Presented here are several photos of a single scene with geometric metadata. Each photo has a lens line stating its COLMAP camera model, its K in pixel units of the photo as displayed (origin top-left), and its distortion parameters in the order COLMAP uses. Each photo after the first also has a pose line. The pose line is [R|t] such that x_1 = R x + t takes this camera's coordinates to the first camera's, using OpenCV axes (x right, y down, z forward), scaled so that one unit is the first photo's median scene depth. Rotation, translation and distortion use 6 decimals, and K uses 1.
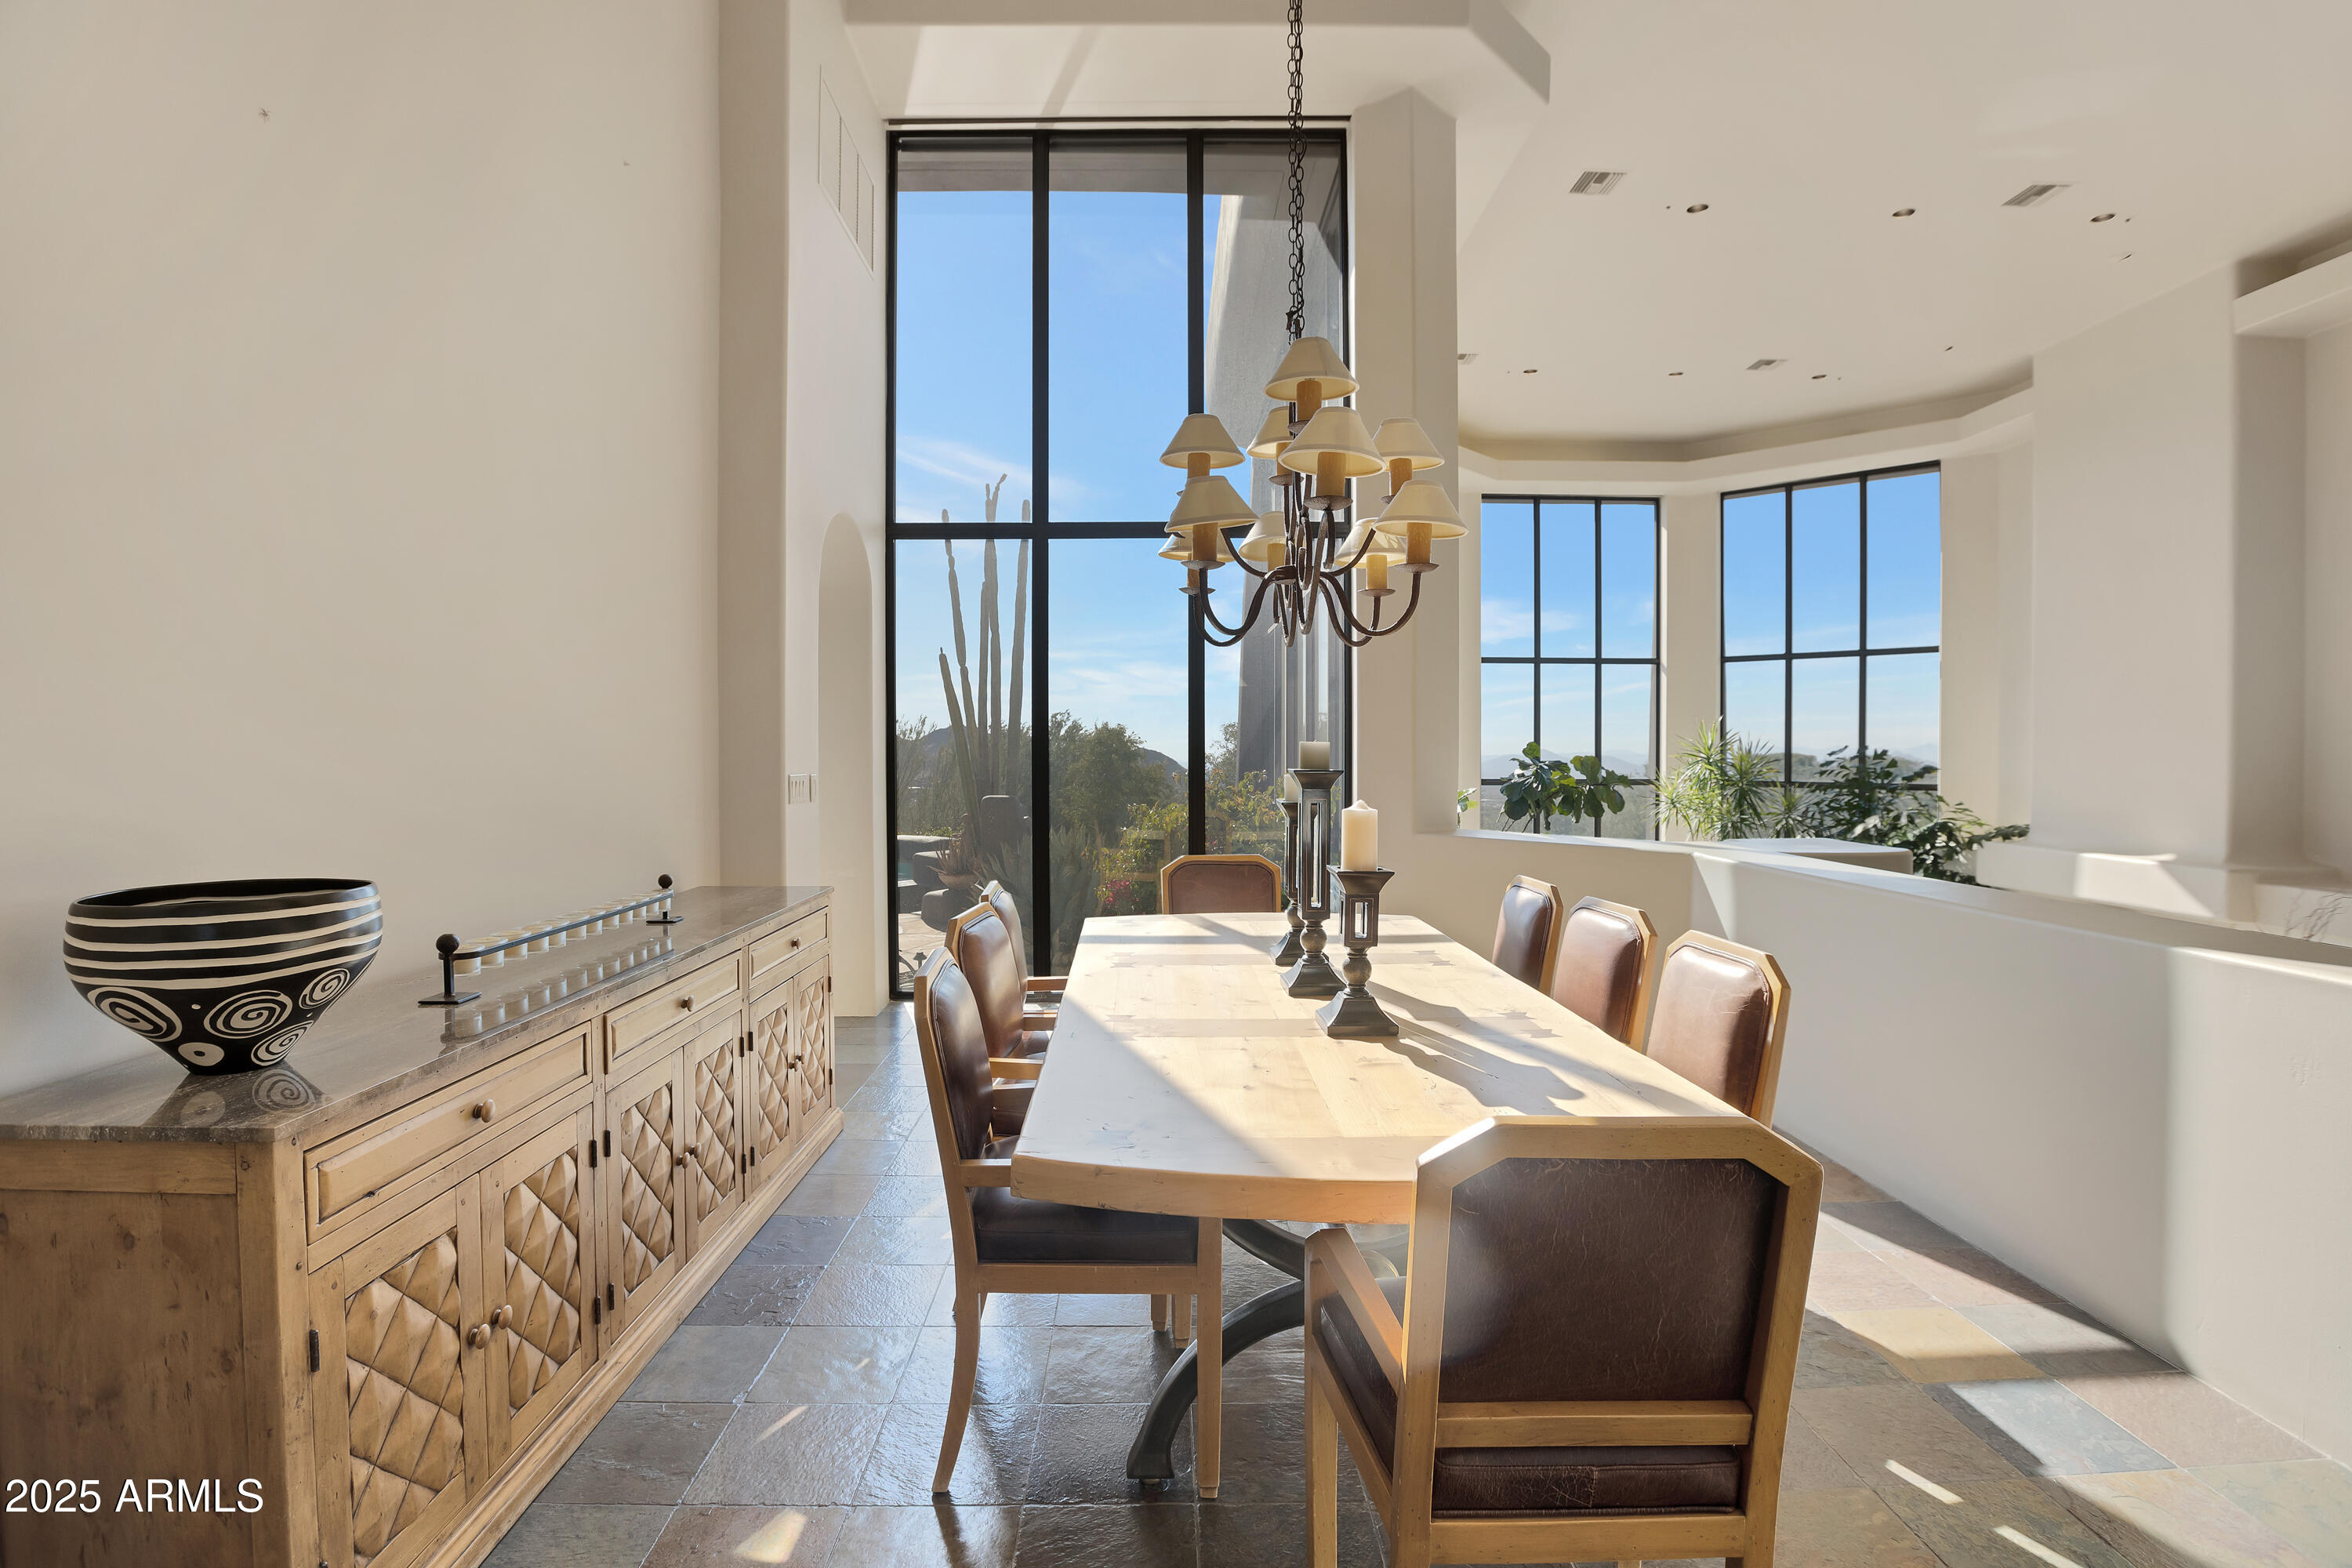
lens RADIAL K [[1105.8, 0, 1160.0], [0, 1105.8, 782.9], [0, 0, 1]] dist [-0.038855, 0.016932]
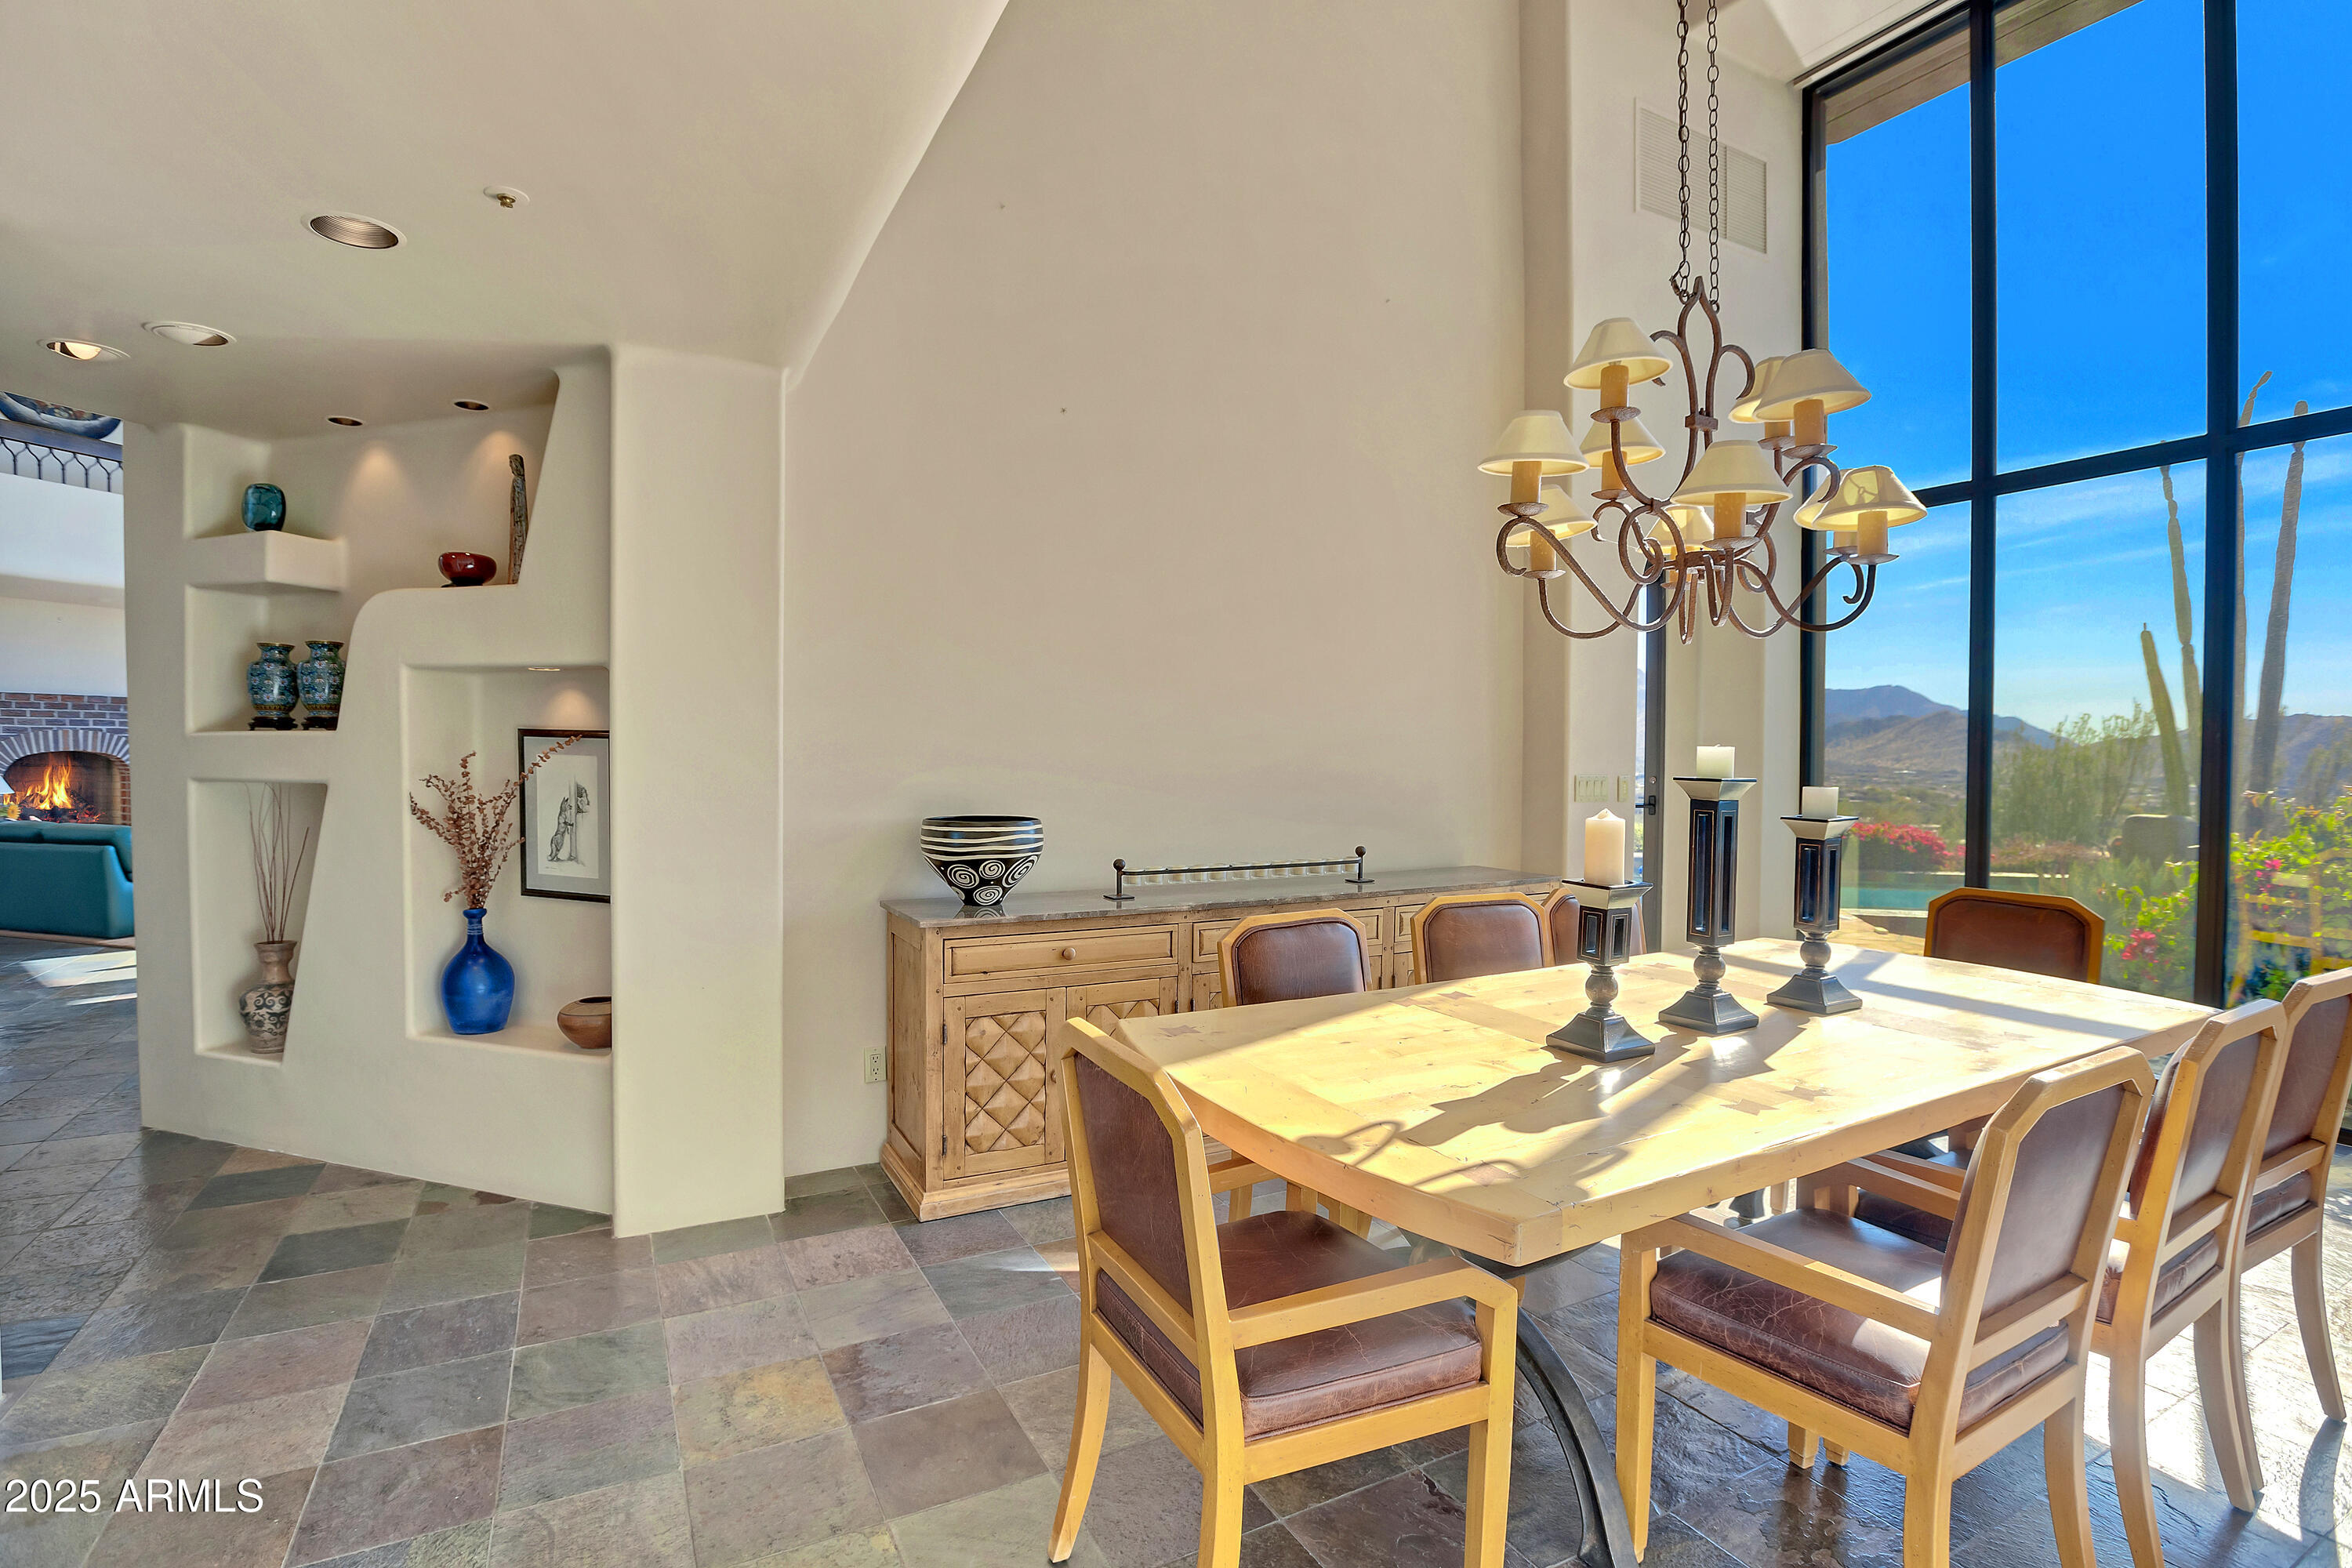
lens RADIAL K [[1099.5, 0, 1176.0], [0, 1099.5, 784.0], [0, 0, 1]] dist [0.002313, 0.000330]
pose [[0.479198, 0.031831, -0.877129, 1.071681], [-0.032874, 0.999292, 0.018304, -0.015456], [0.877091, 0.020064, 0.479905, 0.293244]]
